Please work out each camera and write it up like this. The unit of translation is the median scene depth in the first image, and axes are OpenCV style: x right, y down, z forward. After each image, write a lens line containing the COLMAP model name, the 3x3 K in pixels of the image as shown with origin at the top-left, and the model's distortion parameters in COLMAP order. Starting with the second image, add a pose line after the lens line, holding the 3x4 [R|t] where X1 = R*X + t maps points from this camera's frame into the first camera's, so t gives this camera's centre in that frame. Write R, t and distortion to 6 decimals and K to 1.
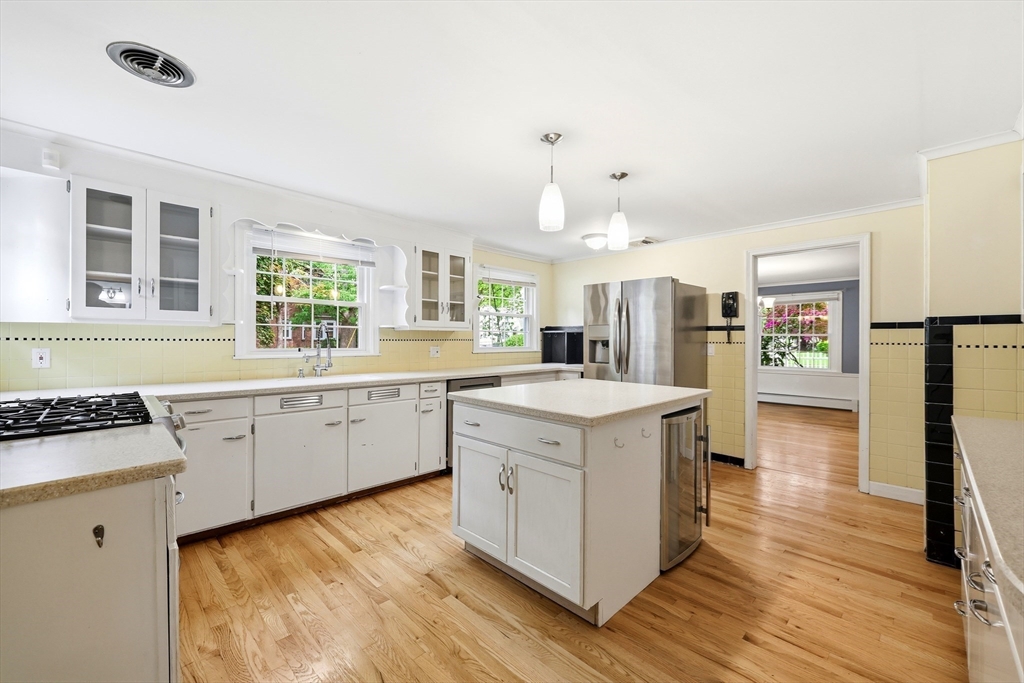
lens RADIAL K [[414.5, 0, 511.8], [0, 414.5, 341.5], [0, 0, 1]] dist [-0.000603, -0.000128]
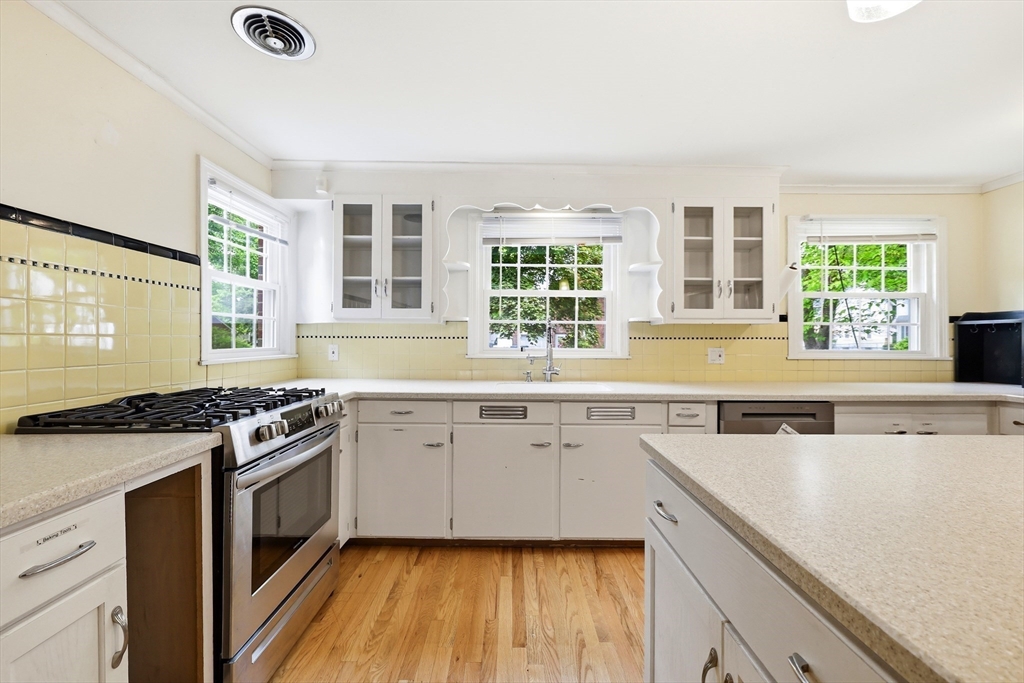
lens RADIAL K [[414.5, 0, 512.4], [0, 414.5, 336.9], [0, 0, 1]] dist [-0.000603, -0.000128]
pose [[0.708712, -0.004677, -0.705482, 0.082407], [-0.003874, 0.999937, -0.010522, 0.003832], [0.705487, 0.010190, 0.708650, 0.402295]]
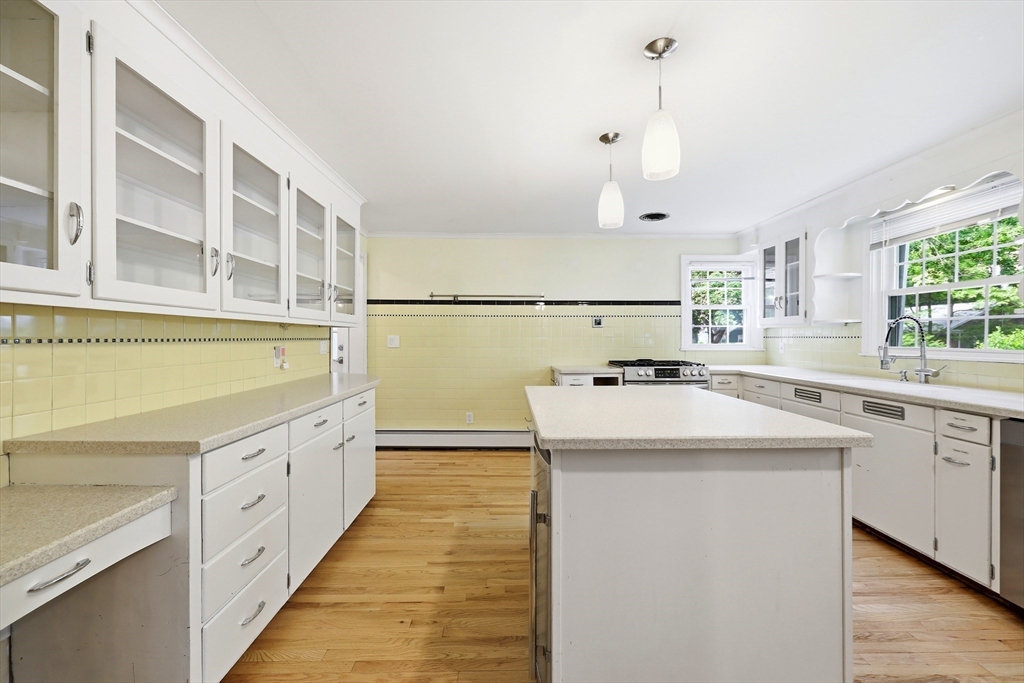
lens RADIAL K [[414.5, 0, 511.4], [0, 414.5, 341.3], [0, 0, 1]] dist [-0.000603, -0.000128]
pose [[-0.697390, 0.001092, -0.716691, 0.728081], [-0.006317, 0.999951, 0.007671, 0.004216], [0.716664, 0.009877, -0.697348, 1.119671]]
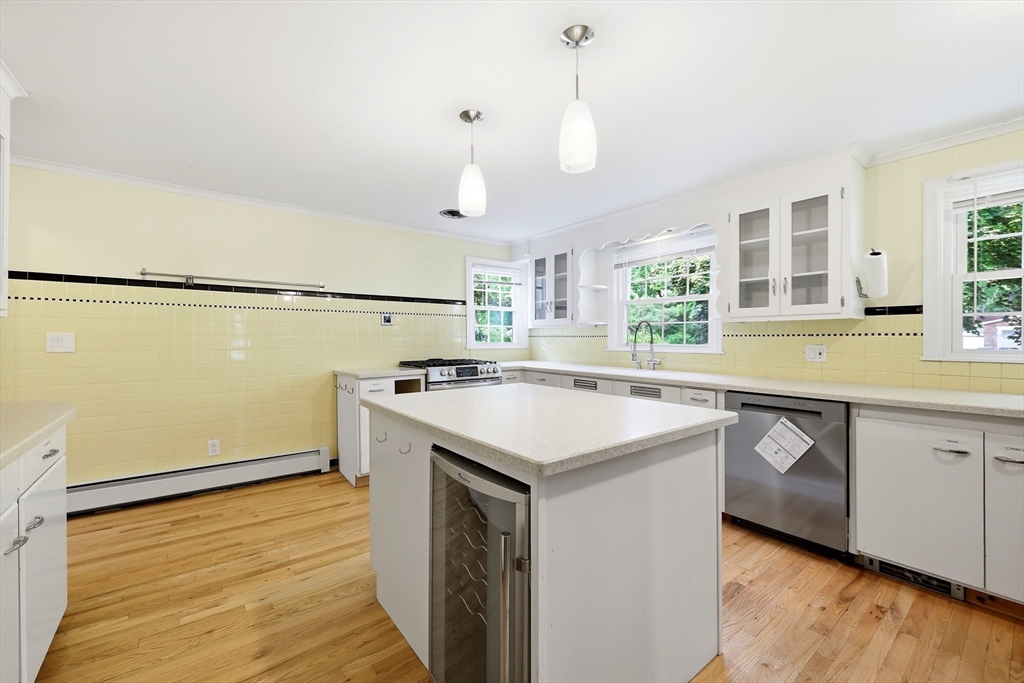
lens RADIAL K [[414.5, 0, 510.7], [0, 414.5, 339.1], [0, 0, 1]] dist [-0.000603, -0.000128]
pose [[-0.126961, -0.000697, -0.991907, 0.733561], [-0.004471, 0.999990, -0.000130, 0.007108], [0.991898, 0.004418, -0.126963, 0.875918]]
